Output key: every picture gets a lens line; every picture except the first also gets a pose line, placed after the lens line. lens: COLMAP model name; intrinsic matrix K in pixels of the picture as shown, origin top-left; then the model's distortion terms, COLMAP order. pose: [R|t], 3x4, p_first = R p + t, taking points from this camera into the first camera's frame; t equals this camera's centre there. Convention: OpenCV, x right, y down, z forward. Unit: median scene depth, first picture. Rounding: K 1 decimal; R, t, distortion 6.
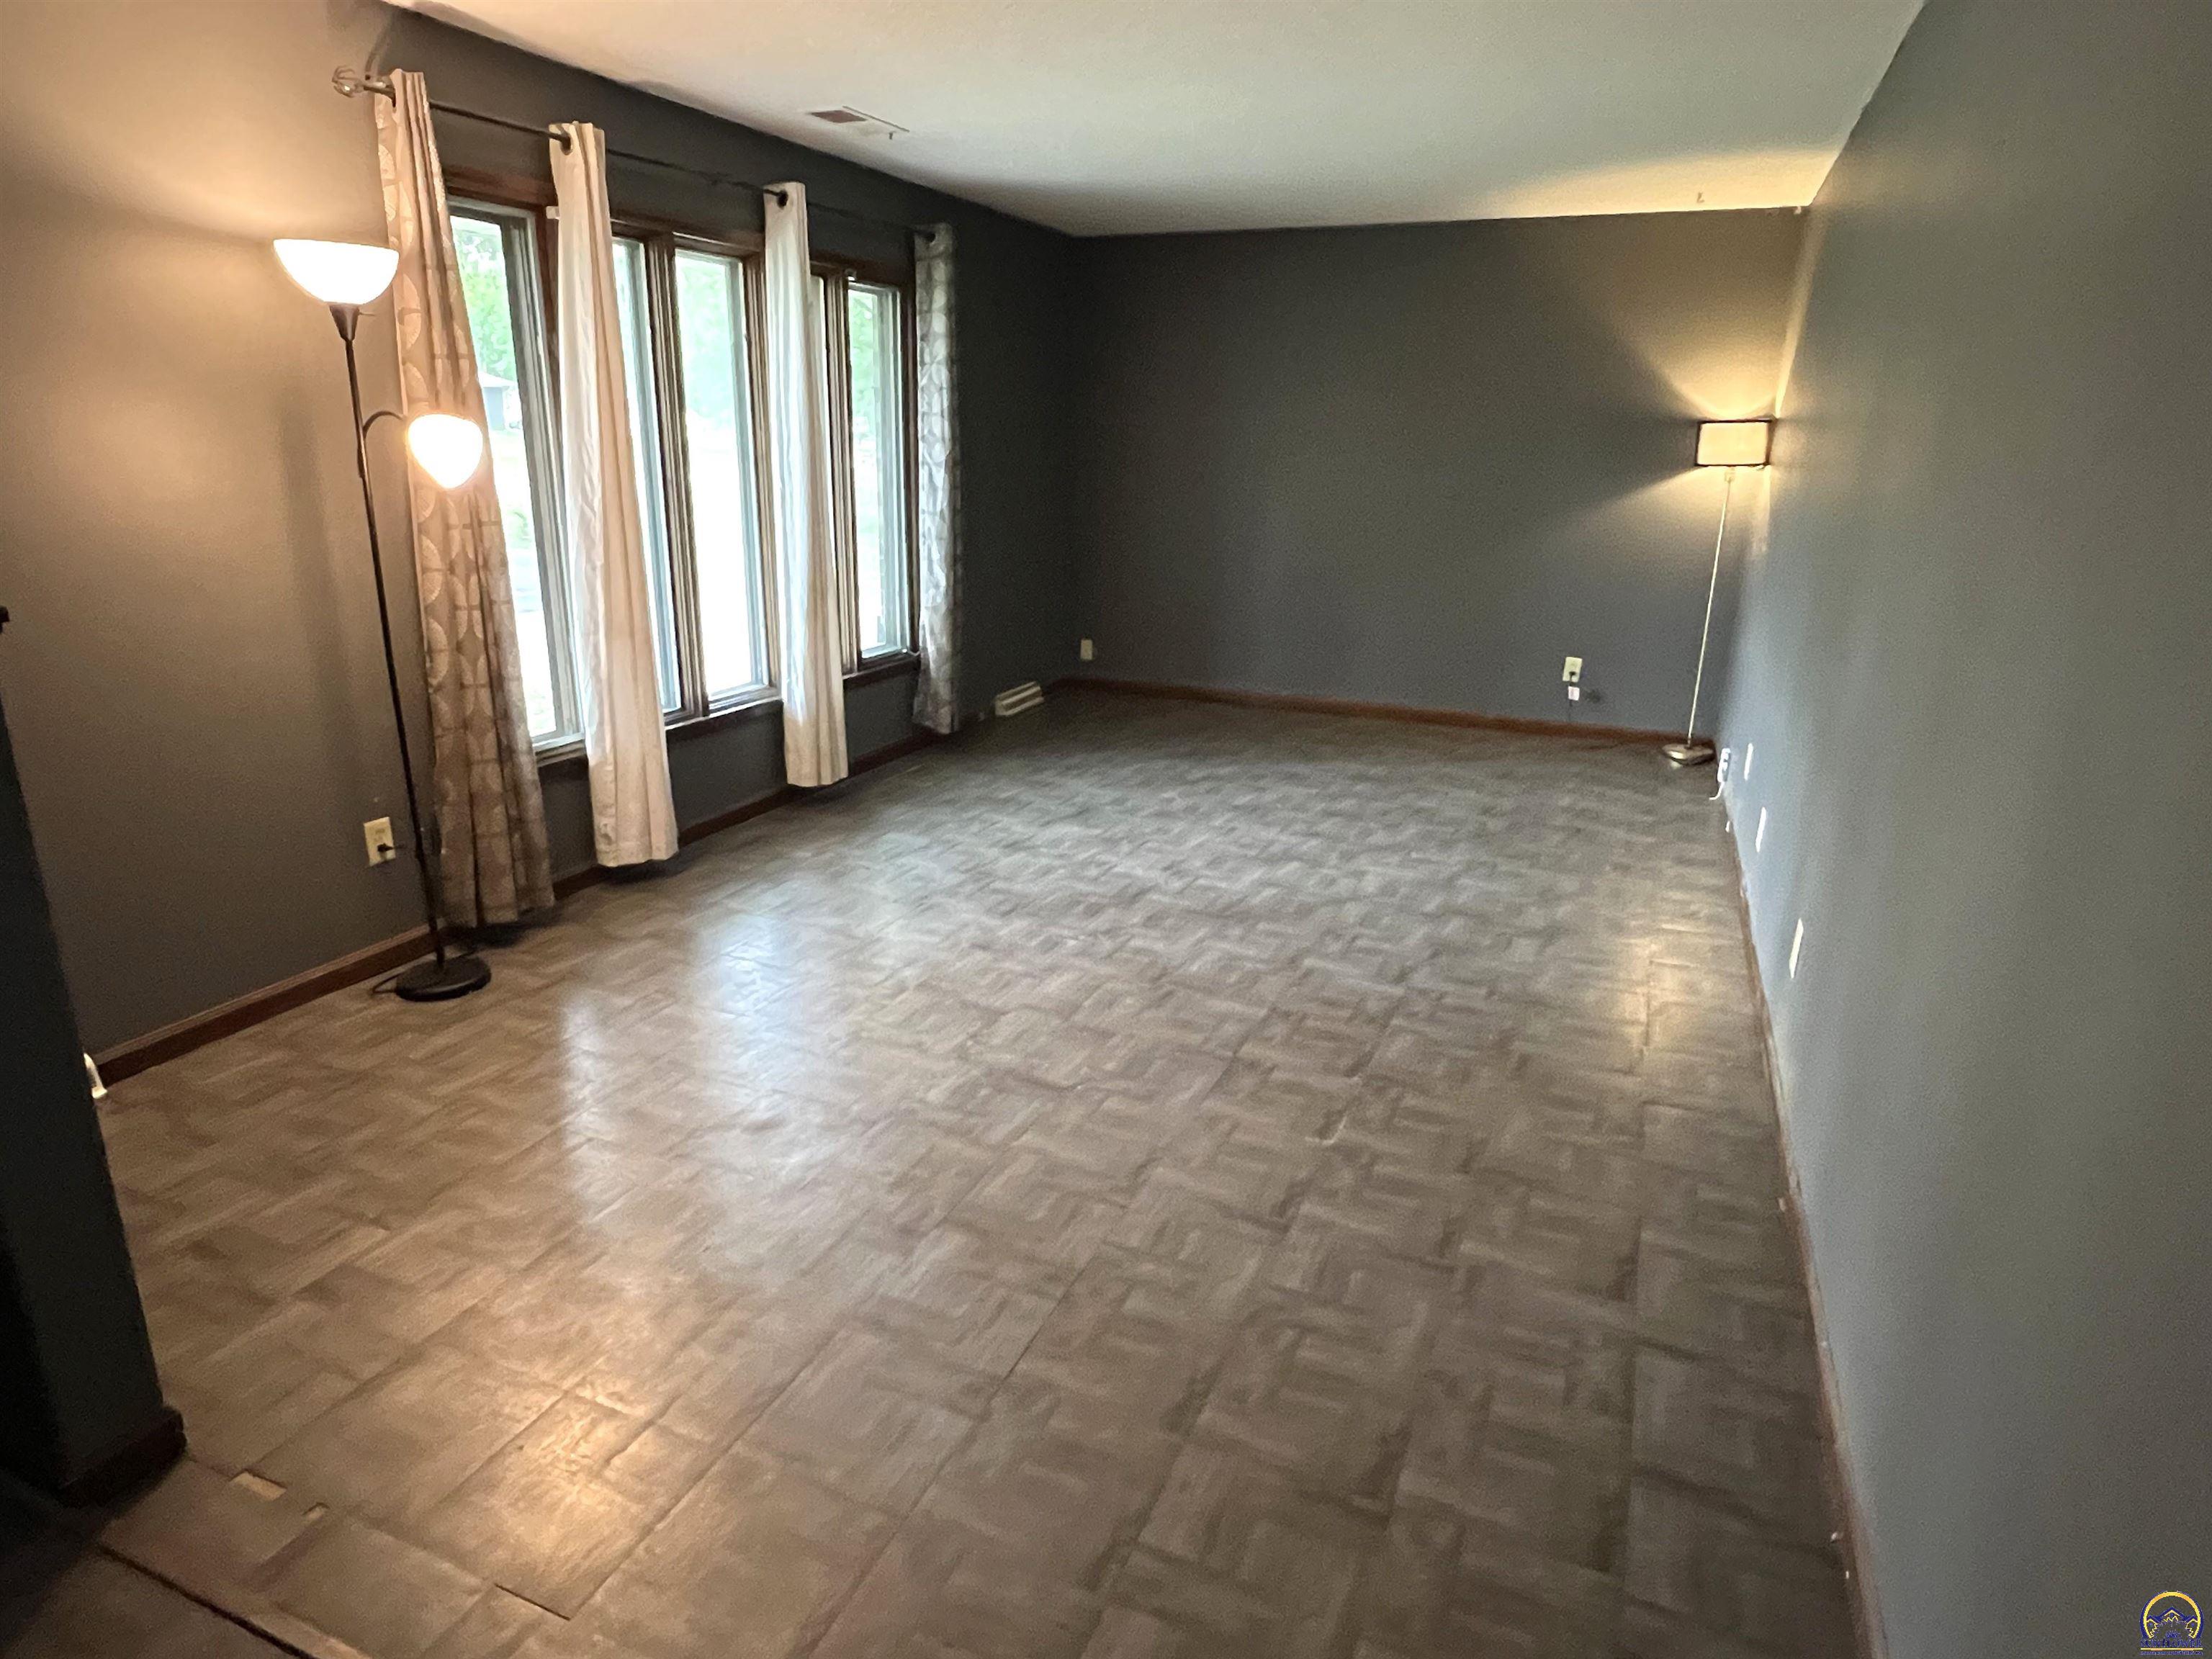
lens RADIAL K [[1311.0, 0, 1101.3], [0, 1311.0, 834.6], [0, 0, 1]] dist [0.003139, 0.000392]
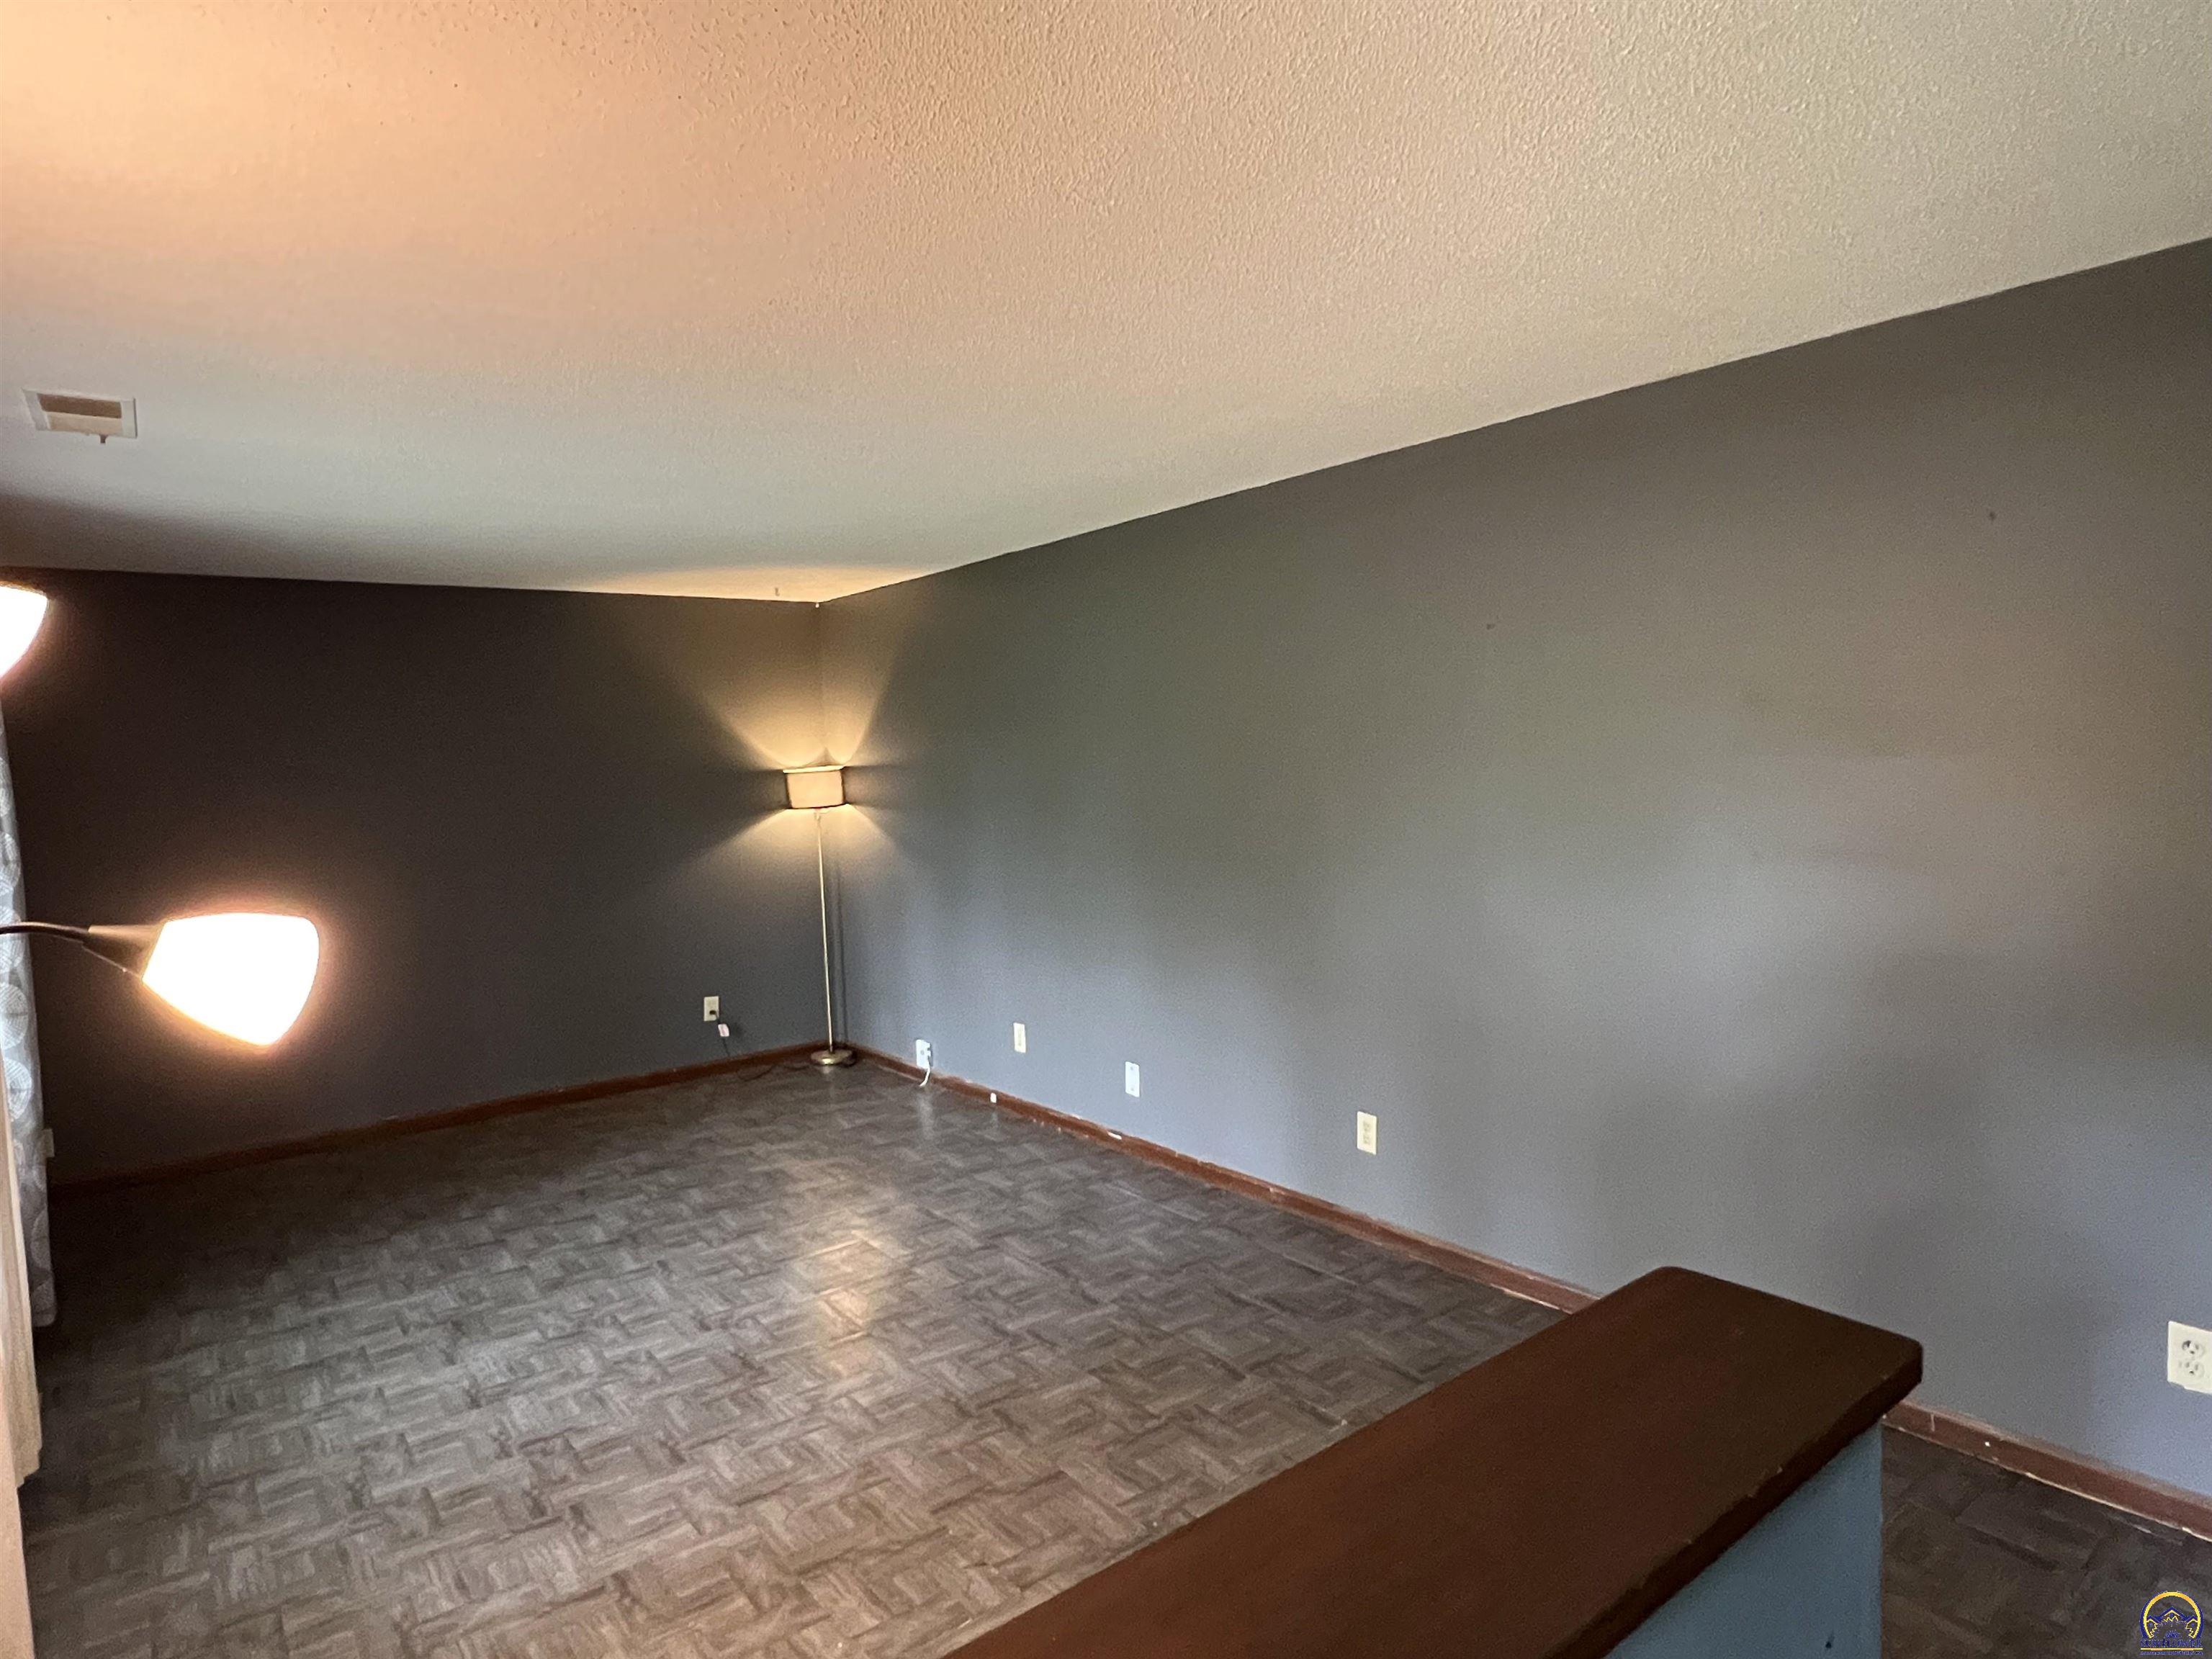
lens RADIAL K [[1311.0, 0, 1098.4], [0, 1311.0, 829.8], [0, 0, 1]] dist [0.003139, 0.000392]
pose [[0.467104, -0.092668, 0.879333, -0.467445], [0.300445, 0.951955, -0.059276, -0.130719], [-0.831593, 0.291879, 0.472504, 0.279059]]
